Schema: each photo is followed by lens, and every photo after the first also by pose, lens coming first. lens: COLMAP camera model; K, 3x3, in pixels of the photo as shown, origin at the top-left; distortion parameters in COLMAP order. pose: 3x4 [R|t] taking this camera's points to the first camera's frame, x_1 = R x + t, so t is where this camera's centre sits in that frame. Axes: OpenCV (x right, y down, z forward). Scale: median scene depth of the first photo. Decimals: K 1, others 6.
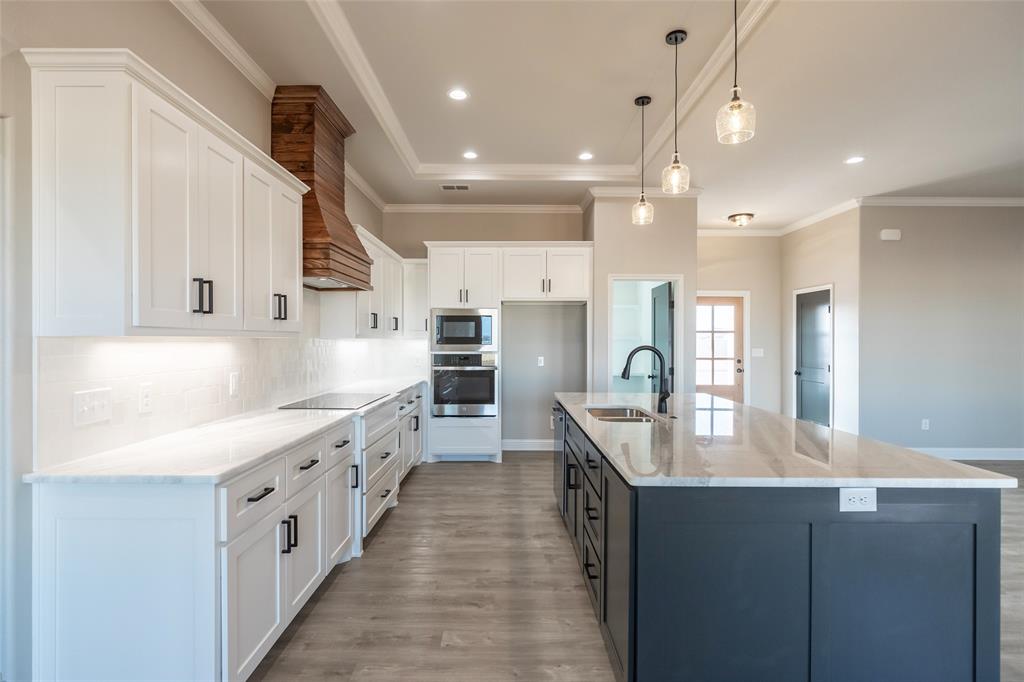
lens RADIAL K [[490.6, 0, 507.6], [0, 490.6, 345.1], [0, 0, 1]] dist [-0.008322, -0.000272]
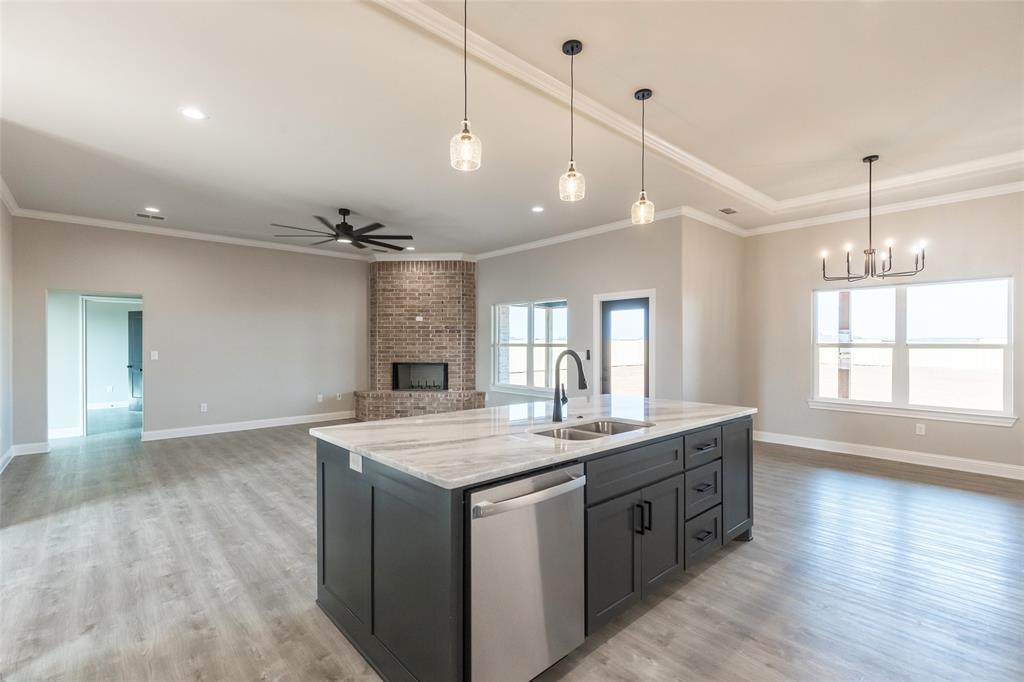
lens RADIAL K [[463.6, 0, 510.3], [0, 463.6, 344.7], [0, 0, 1]] dist [0.013855, 0.000266]
pose [[-0.670363, -0.004386, 0.742020, -0.189302], [0.004674, 0.999938, 0.010134, -0.013157], [-0.742019, 0.010262, -0.670301, 1.112180]]
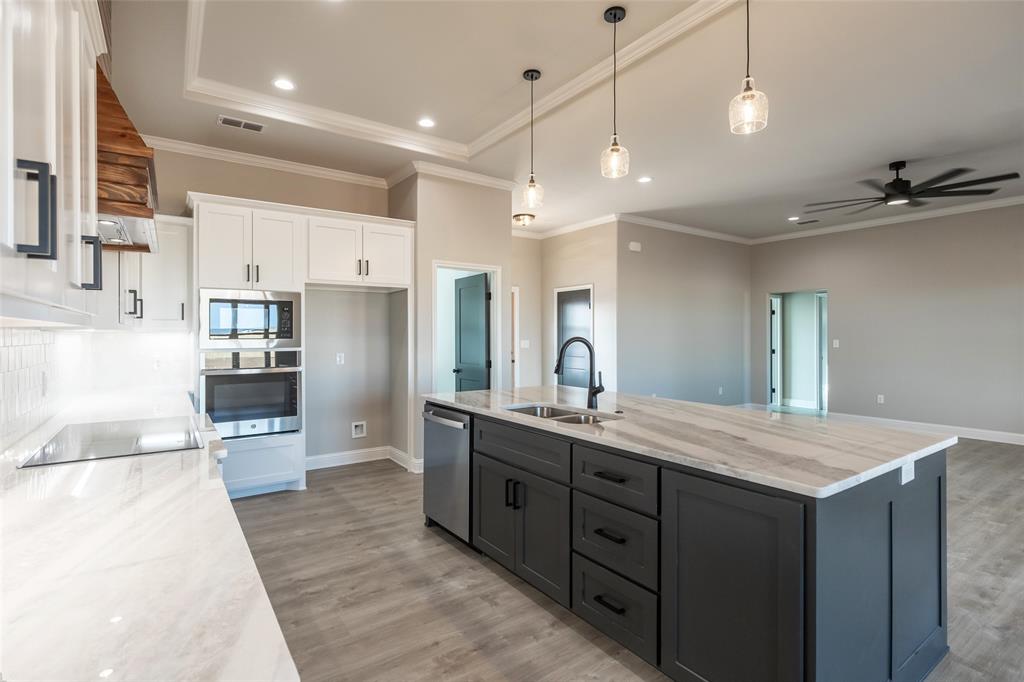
lens RADIAL K [[490.6, 0, 505.5], [0, 490.6, 336.9], [0, 0, 1]] dist [-0.008322, -0.000272]
pose [[0.823463, -0.006949, 0.567327, -0.236579], [0.009708, 0.999951, -0.001844, 0.000832], [-0.567287, 0.007026, 0.823490, 0.211442]]
